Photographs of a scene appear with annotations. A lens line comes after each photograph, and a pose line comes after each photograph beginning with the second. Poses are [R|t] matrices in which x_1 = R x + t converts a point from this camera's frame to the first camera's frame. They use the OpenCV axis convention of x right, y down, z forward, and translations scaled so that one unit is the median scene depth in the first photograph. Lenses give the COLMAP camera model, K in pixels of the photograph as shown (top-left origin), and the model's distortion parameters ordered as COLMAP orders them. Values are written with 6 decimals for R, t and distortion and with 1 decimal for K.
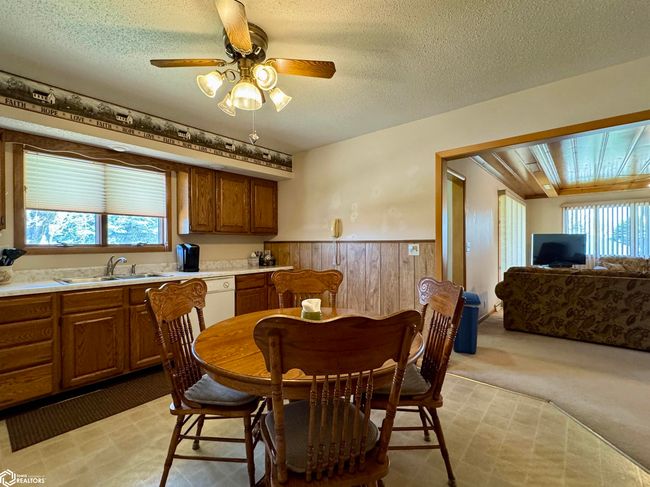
lens RADIAL K [[302.5, 0, 325.0], [0, 302.5, 243.5], [0, 0, 1]] dist [-0.003050, -0.000181]
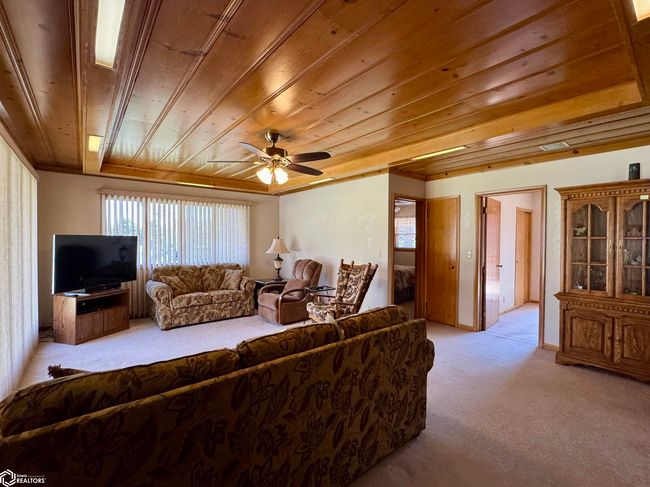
lens RADIAL K [[297.1, 0, 325.0], [0, 297.1, 243.5], [0, 0, 1]] dist [0.000711, 0.000260]
pose [[0.179710, -0.011097, 0.983657, 0.538991], [-0.001075, 0.999934, 0.011478, -0.048548], [-0.983719, -0.003121, 0.179686, 0.908302]]
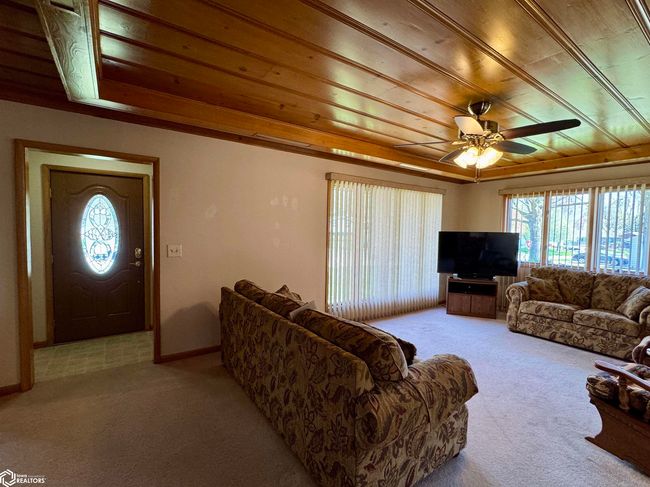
lens RADIAL K [[297.1, 0, 325.0], [0, 297.1, 243.5], [0, 0, 1]] dist [0.000711, 0.000260]
pose [[0.968731, 0.032122, -0.246024, 1.219885], [-0.022061, 0.998808, 0.043542, -0.059262], [0.247129, -0.036753, 0.968285, 0.435102]]
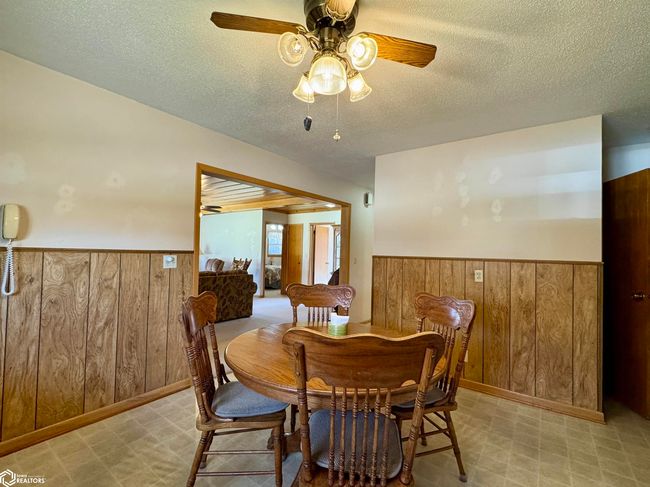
lens RADIAL K [[302.5, 0, 325.0], [0, 302.5, 243.5], [0, 0, 1]] dist [-0.003050, -0.000181]
pose [[-0.064764, 0.031304, 0.997410, -0.524616], [-0.020263, 0.999261, -0.032678, -0.010597], [-0.997695, -0.022327, -0.064081, 0.530110]]
